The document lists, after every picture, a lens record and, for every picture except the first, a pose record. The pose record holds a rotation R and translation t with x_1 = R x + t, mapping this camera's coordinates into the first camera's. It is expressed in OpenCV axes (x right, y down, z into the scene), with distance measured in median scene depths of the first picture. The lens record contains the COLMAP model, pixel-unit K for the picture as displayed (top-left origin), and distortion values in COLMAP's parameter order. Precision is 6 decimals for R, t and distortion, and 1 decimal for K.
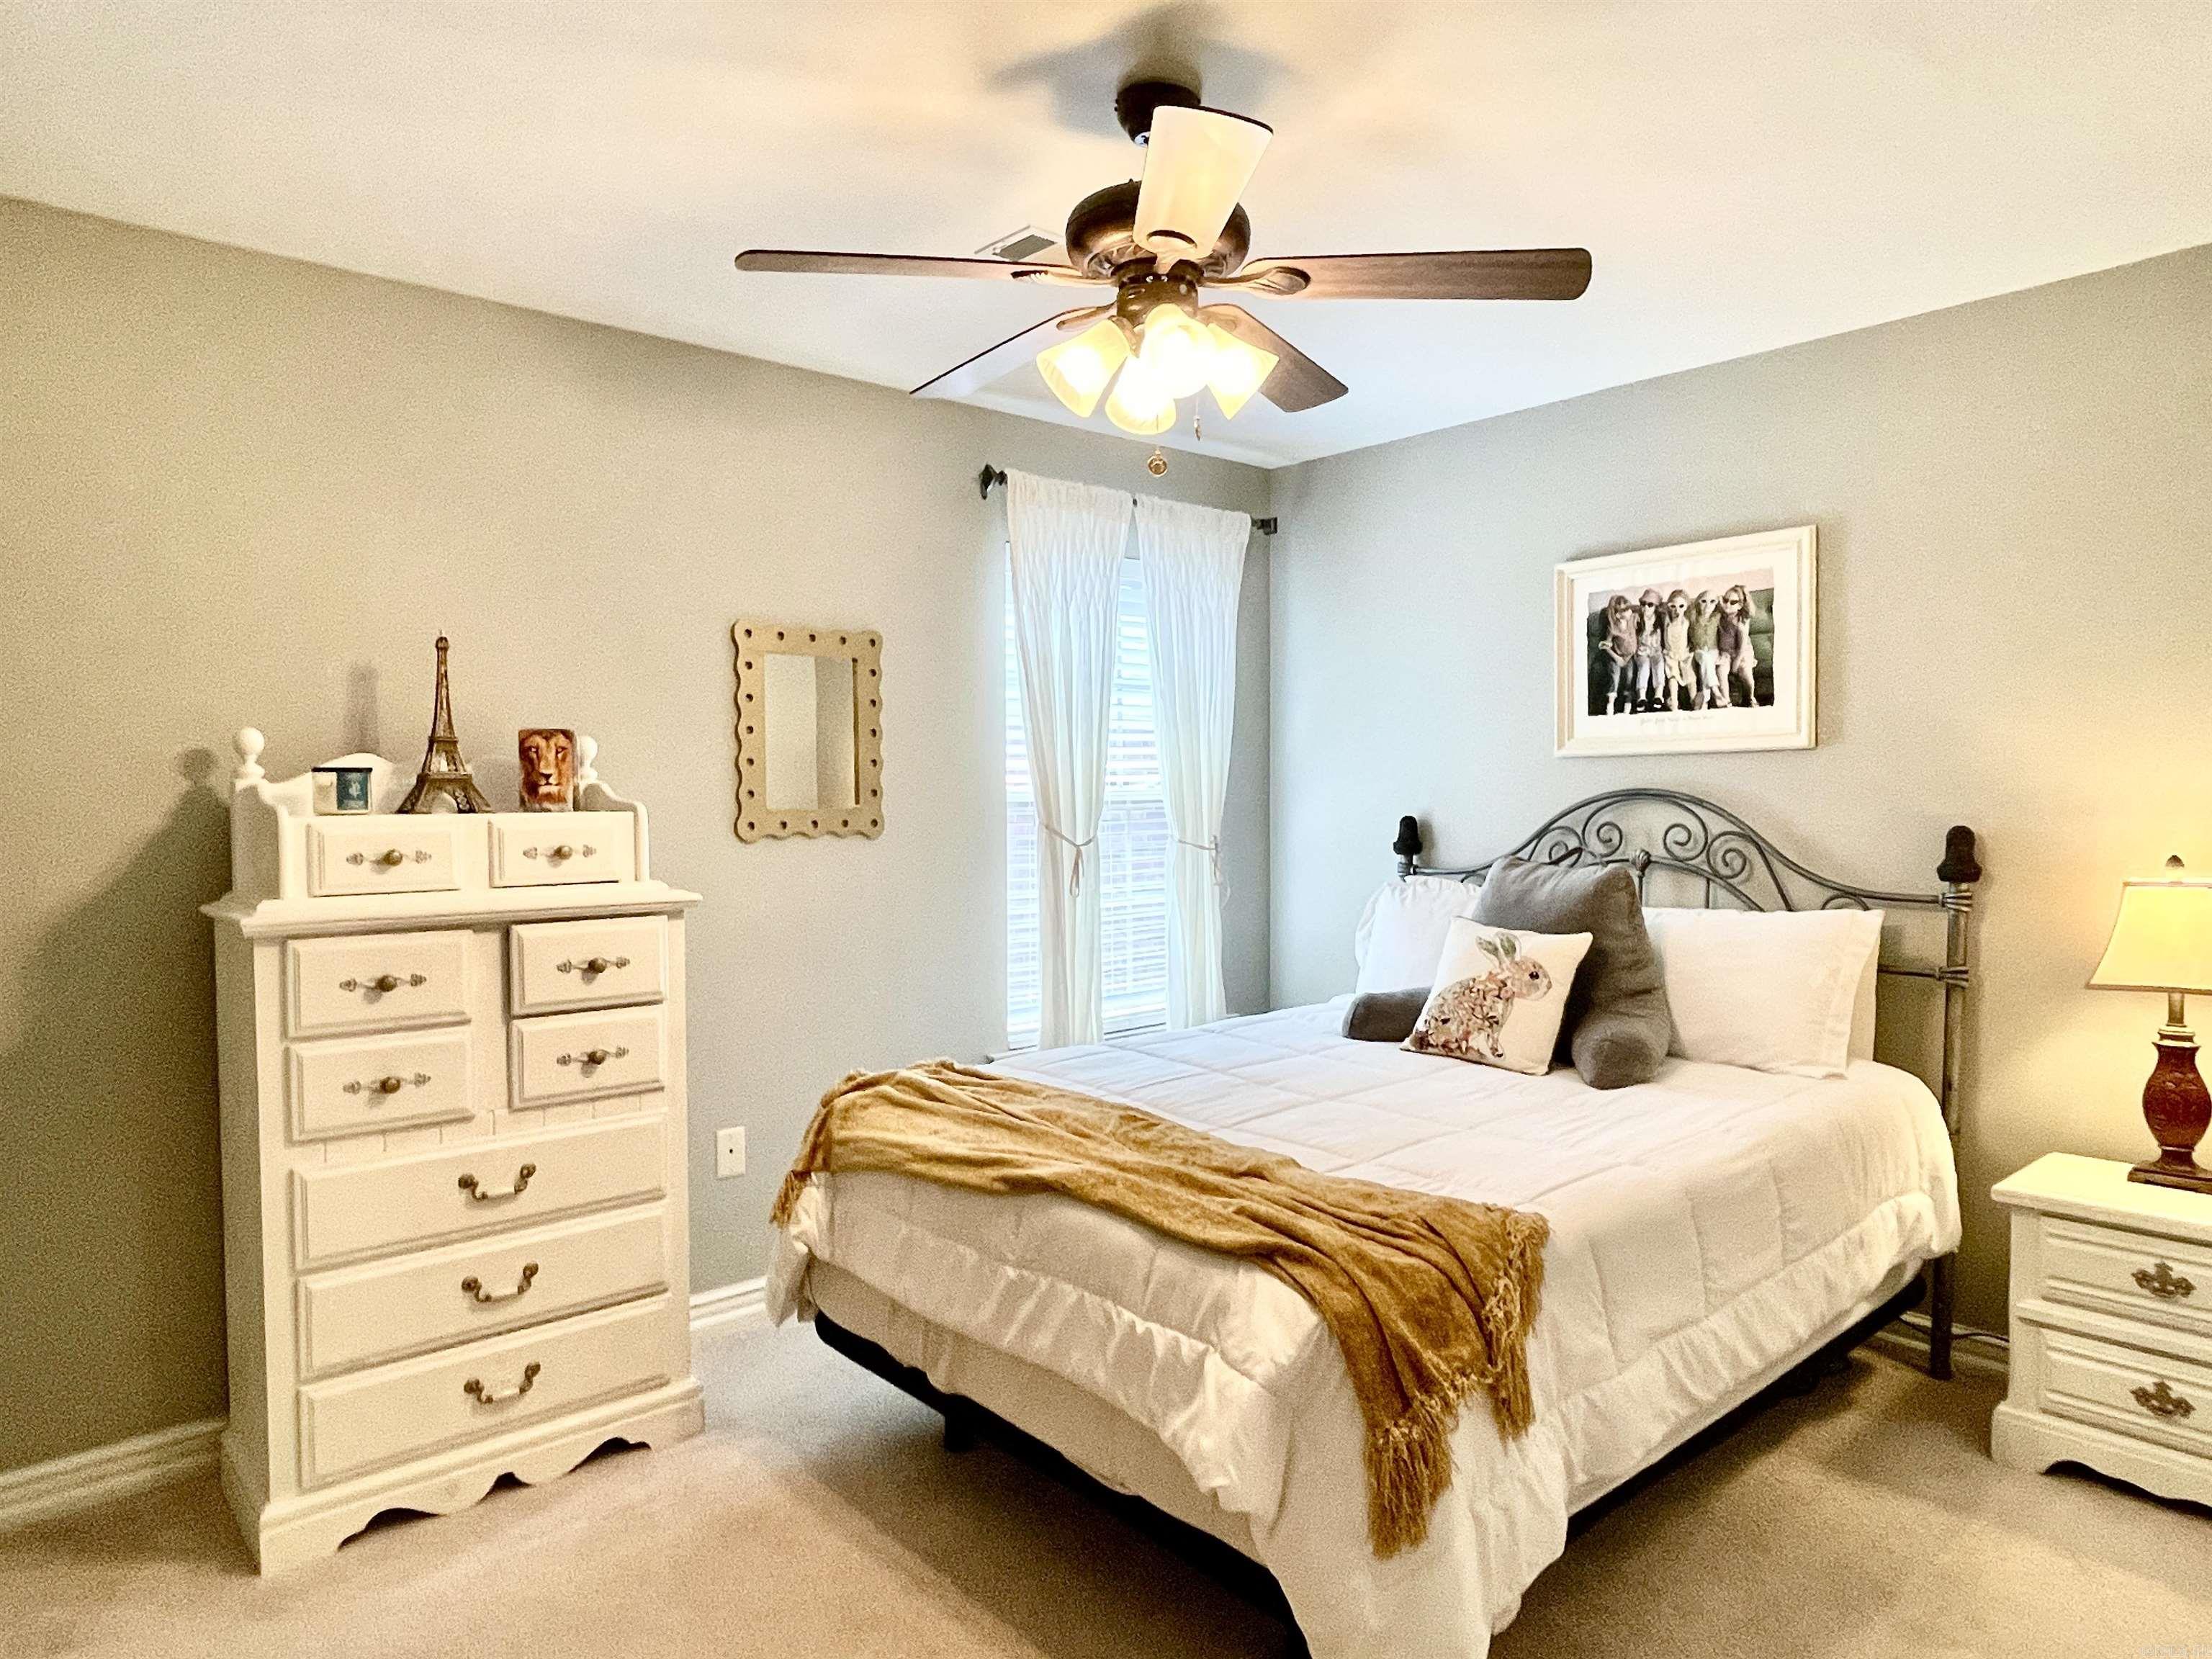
lens RADIAL K [[1361.8, 0, 1094.5], [0, 1361.8, 842.9], [0, 0, 1]] dist [0.006964, 0.001459]
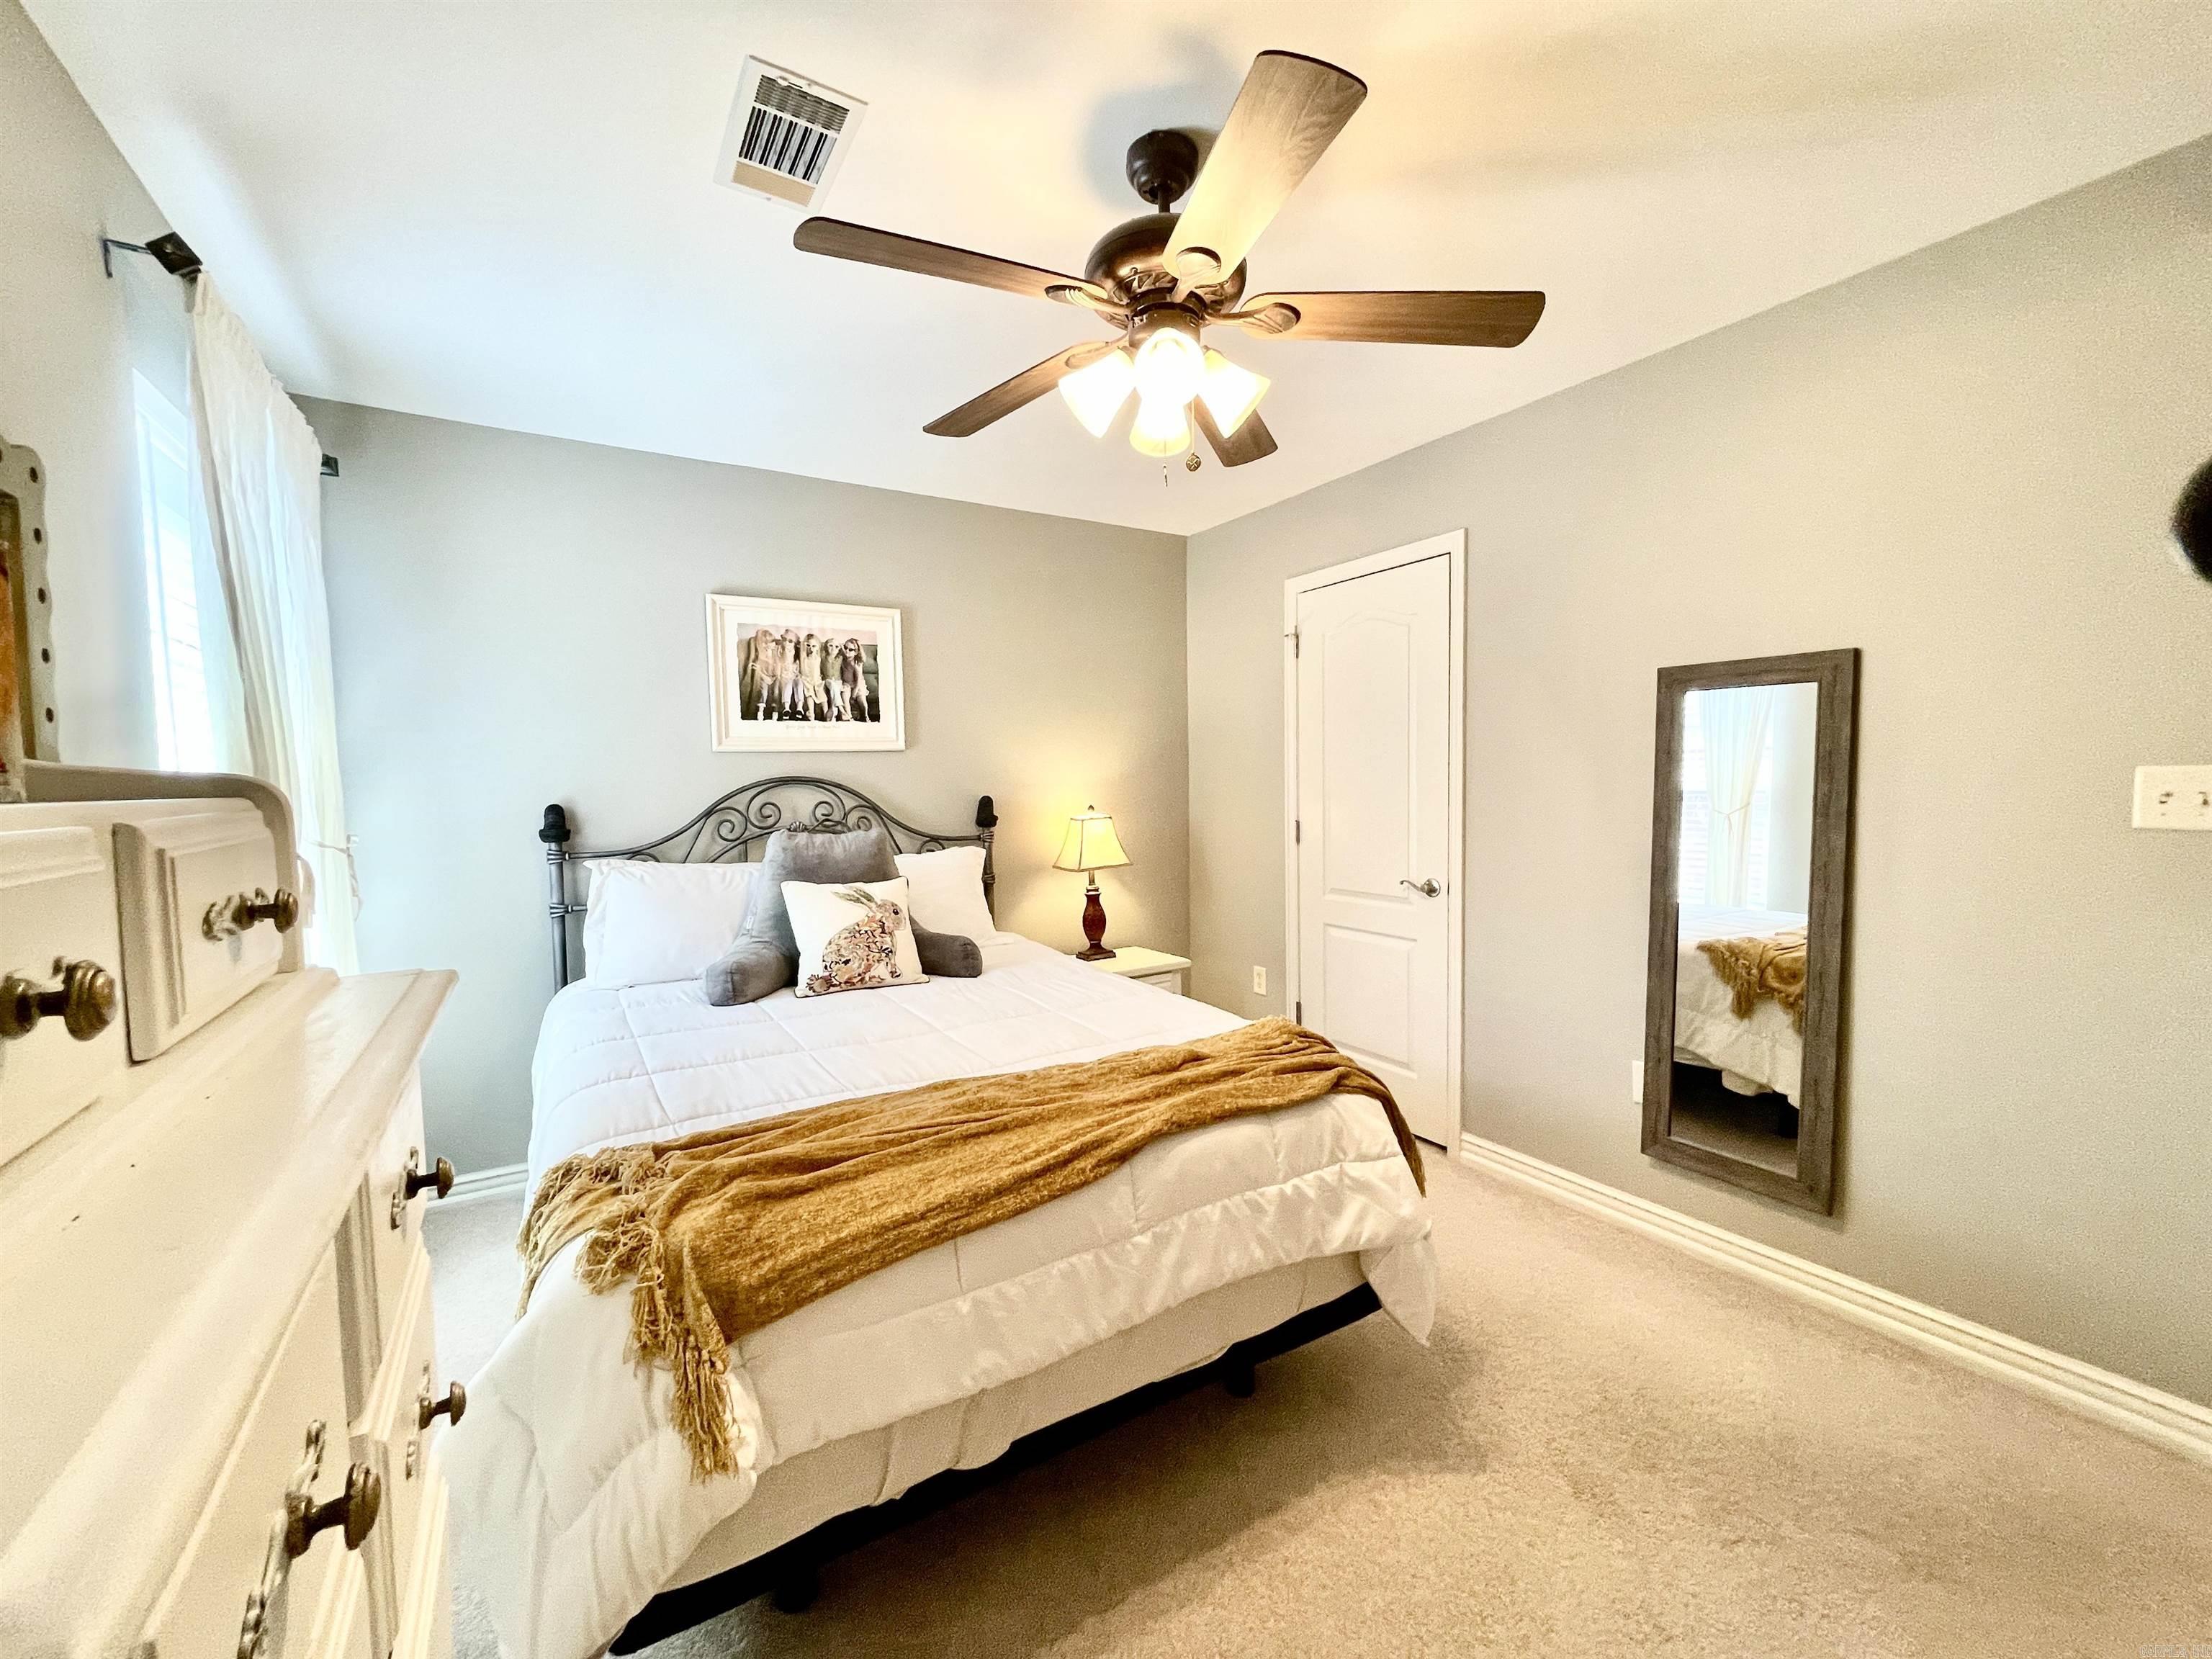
lens RADIAL K [[884.0, 0, 1096.5], [0, 884.0, 837.4], [0, 0, 1]] dist [-0.003013, -0.000053]
pose [[0.161257, -0.060921, 0.985030, -0.441773], [0.052929, 0.997190, 0.053009, -0.010423], [-0.985492, 0.043588, 0.164028, 0.587090]]
